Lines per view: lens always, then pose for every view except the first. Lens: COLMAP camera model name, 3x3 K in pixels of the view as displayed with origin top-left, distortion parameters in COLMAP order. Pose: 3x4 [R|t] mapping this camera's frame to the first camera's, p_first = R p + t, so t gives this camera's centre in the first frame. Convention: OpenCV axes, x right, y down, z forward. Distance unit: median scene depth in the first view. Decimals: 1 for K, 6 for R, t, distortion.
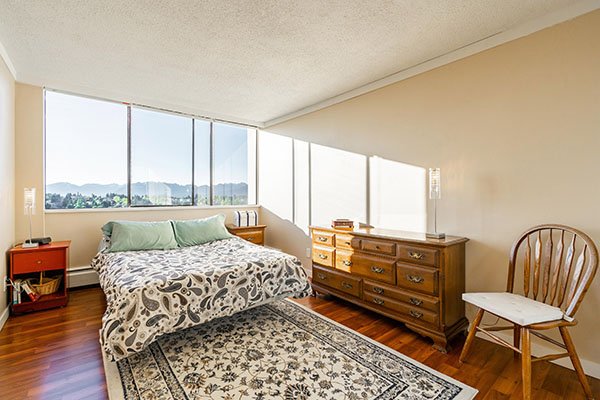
lens RADIAL K [[275.1, 0, 296.0], [0, 275.1, 194.7], [0, 0, 1]] dist [-0.008645, 0.002730]
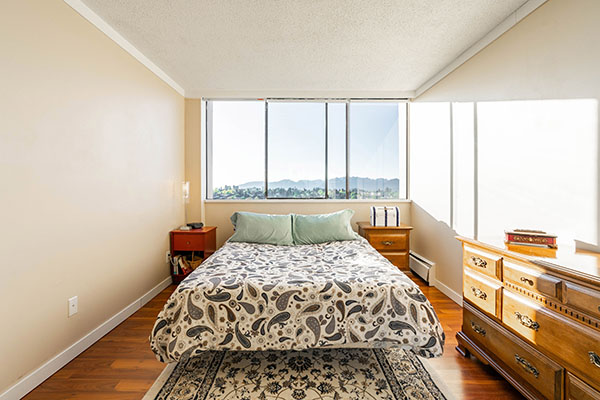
lens RADIAL K [[275.1, 0, 286.2], [0, 275.1, 190.7], [0, 0, 1]] dist [-0.008645, 0.002730]
pose [[0.770654, 0.000826, -0.637254, 0.158254], [0.004943, 0.999961, 0.007273, 0.008922], [0.637235, -0.008755, 0.770620, 0.333802]]
